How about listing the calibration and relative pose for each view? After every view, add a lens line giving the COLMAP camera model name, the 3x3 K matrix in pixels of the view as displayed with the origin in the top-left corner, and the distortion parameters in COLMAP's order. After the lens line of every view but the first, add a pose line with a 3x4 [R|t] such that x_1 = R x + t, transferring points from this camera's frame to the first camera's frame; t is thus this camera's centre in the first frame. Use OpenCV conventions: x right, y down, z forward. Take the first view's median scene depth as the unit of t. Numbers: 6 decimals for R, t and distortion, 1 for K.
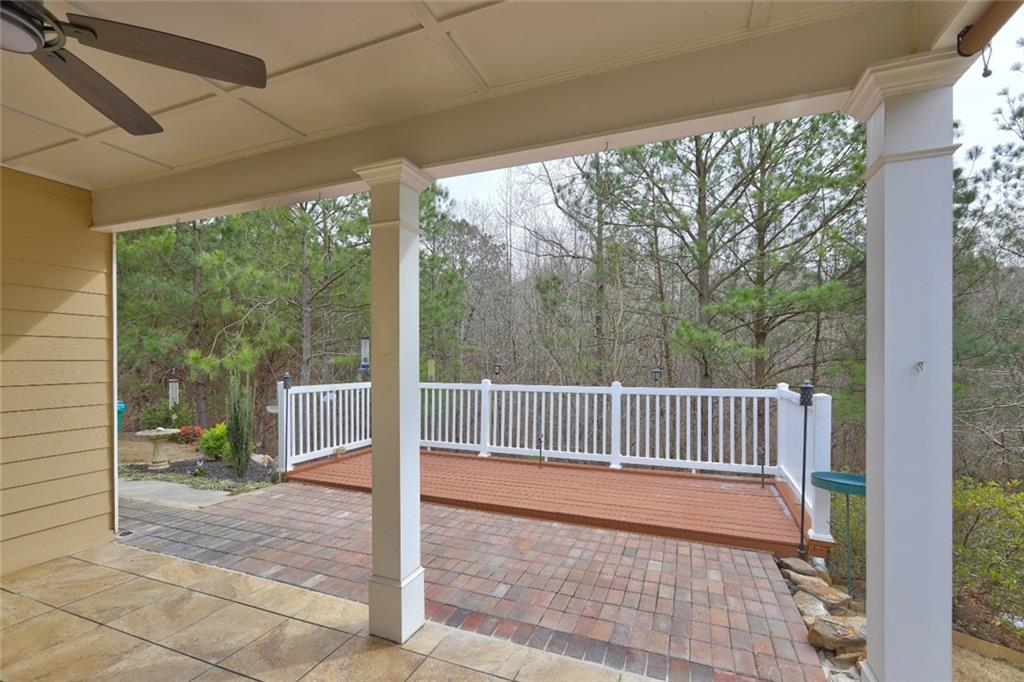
lens RADIAL K [[459.2, 0, 508.4], [0, 459.2, 344.8], [0, 0, 1]] dist [-0.001236, 0.000644]
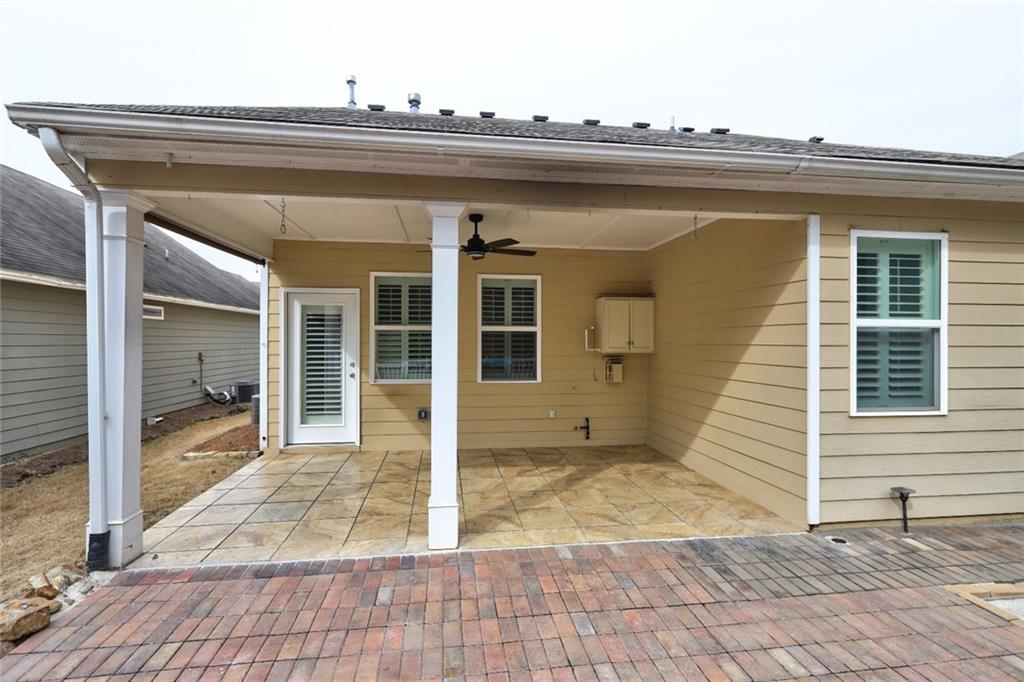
lens RADIAL K [[459.2, 0, 508.4], [0, 459.2, 344.8], [0, 0, 1]] dist [-0.001236, 0.000644]
pose [[-0.866987, 0.000862, -0.498330, 0.226776], [0.010035, 0.999826, -0.015729, 0.048868], [0.498229, -0.018638, -0.866845, 1.926729]]
